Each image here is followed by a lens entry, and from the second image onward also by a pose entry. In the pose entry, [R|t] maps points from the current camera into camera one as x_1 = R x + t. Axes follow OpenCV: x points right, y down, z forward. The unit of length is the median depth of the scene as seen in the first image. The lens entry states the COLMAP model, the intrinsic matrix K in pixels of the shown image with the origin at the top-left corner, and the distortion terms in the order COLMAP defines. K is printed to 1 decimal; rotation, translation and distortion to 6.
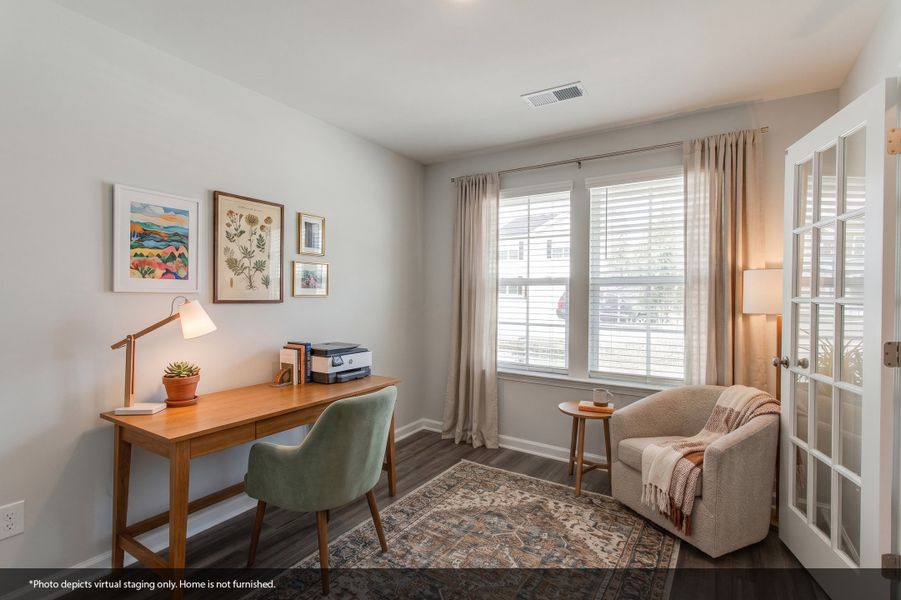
lens RADIAL K [[435.9, 0, 450.7], [0, 435.9, 297.6], [0, 0, 1]] dist [0.000417, -0.000281]
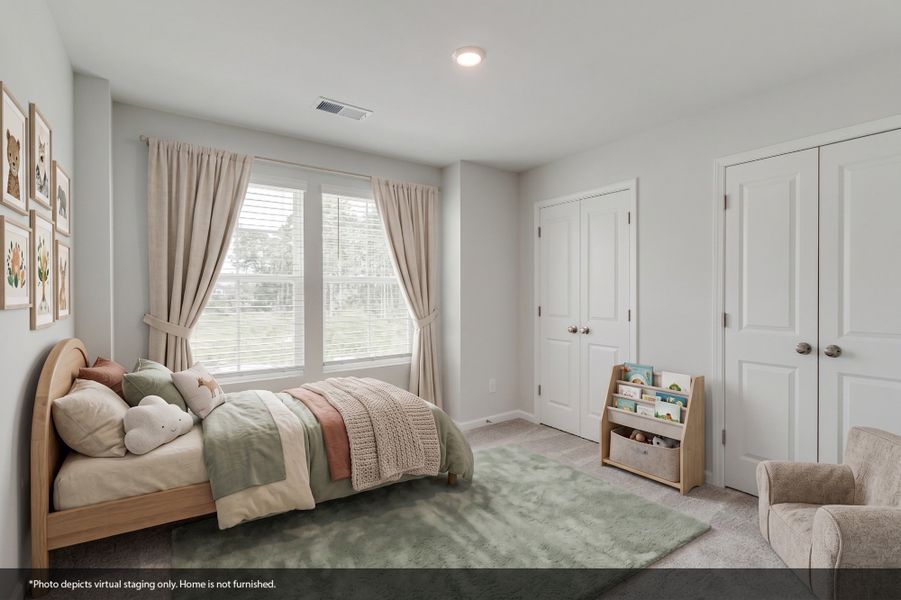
lens RADIAL K [[413.3, 0, 451.4], [0, 413.3, 294.4], [0, 0, 1]] dist [0.000689, 0.000018]
pose [[0.376567, -0.012716, 0.926302, -0.469583], [0.015295, 0.999855, 0.007508, -0.003051], [-0.926263, 0.011341, 0.376707, 0.289307]]
